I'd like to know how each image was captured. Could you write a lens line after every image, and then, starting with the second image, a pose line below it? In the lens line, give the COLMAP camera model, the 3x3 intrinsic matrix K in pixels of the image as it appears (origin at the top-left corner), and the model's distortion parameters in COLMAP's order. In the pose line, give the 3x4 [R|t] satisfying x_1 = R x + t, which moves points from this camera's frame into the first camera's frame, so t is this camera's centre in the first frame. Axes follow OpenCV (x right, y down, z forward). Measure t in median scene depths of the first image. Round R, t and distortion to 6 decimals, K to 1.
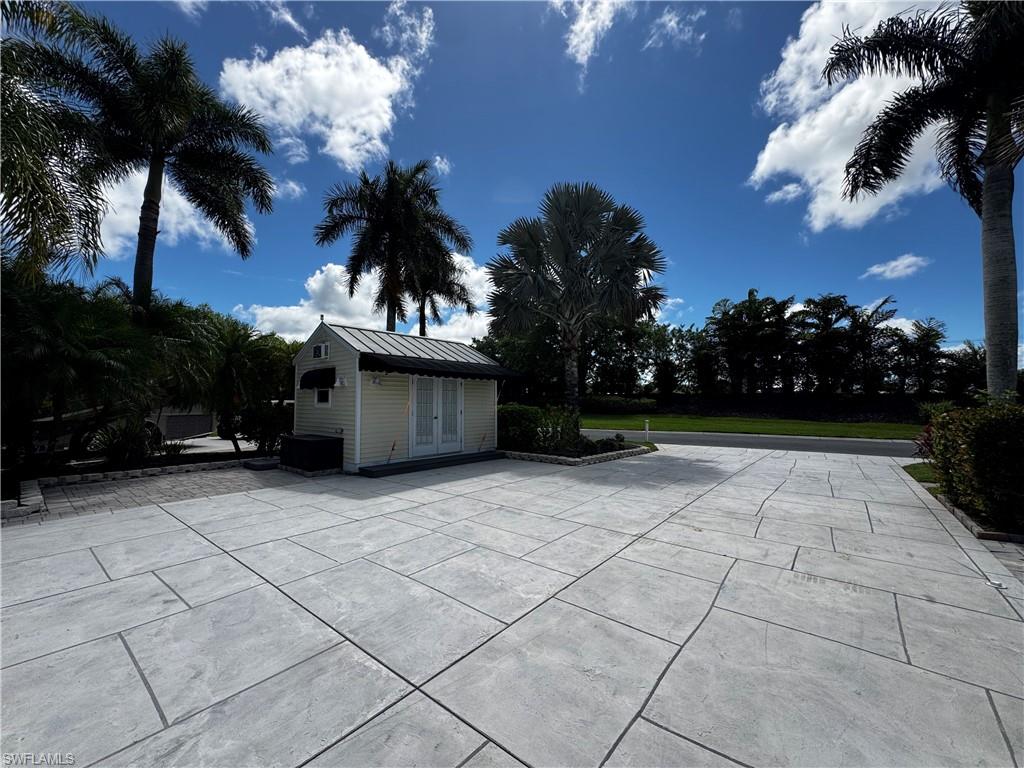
lens RADIAL K [[407.3, 0, 509.4], [0, 407.3, 380.6], [0, 0, 1]] dist [-0.001310, 0.000123]
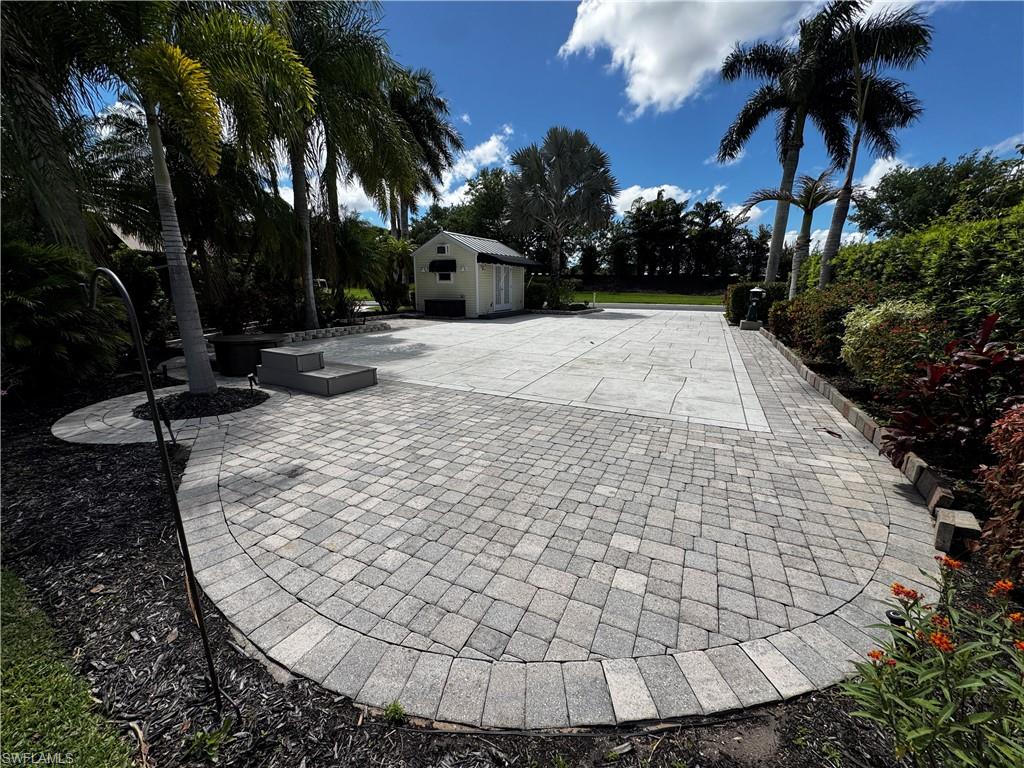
lens RADIAL K [[407.3, 0, 509.4], [0, 407.3, 380.6], [0, 0, 1]] dist [-0.001310, 0.000123]
pose [[0.973236, -0.048992, 0.224527, -0.656921], [-0.017875, 0.957915, 0.286495, -0.044035], [-0.229114, -0.282841, 0.931401, -0.898197]]
